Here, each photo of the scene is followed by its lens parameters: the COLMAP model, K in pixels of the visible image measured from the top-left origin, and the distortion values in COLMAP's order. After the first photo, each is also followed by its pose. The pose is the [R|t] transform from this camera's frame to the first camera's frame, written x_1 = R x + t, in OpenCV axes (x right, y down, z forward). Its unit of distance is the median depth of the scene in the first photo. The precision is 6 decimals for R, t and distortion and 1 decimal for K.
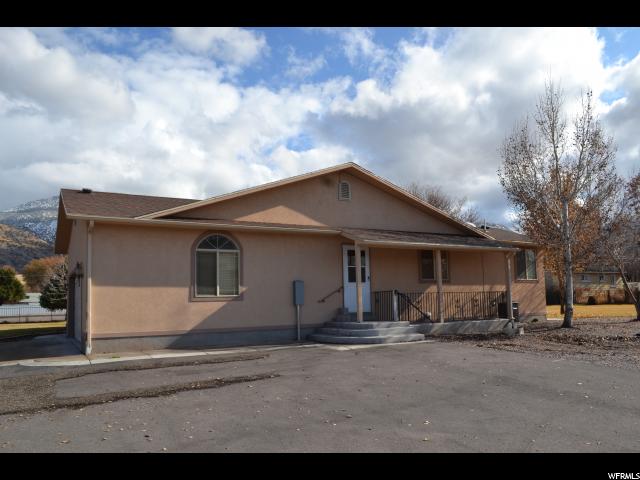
lens RADIAL K [[552.0, 0, 320.0], [0, 552.0, 240.0], [0, 0, 1]] dist [-0.080400, 0.001958]
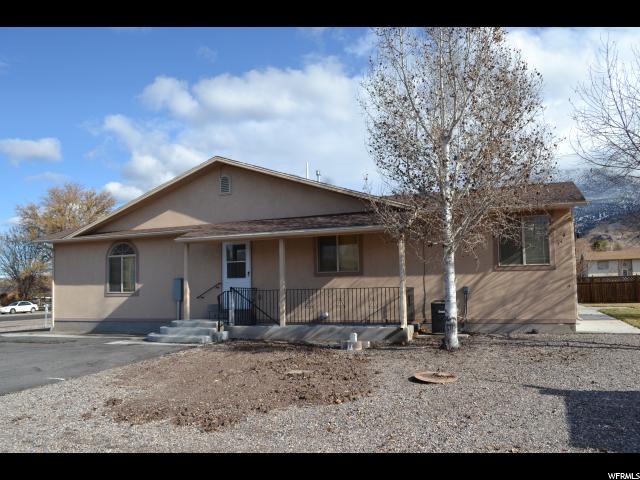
lens RADIAL K [[552.0, 0, 320.0], [0, 552.0, 240.0], [0, 0, 1]] dist [-0.080400, 0.001958]
pose [[0.579678, -0.043915, -0.813661, 1.044702], [0.113250, 0.993197, 0.027078, 0.000747], [0.806937, -0.107844, 0.580708, 0.624049]]
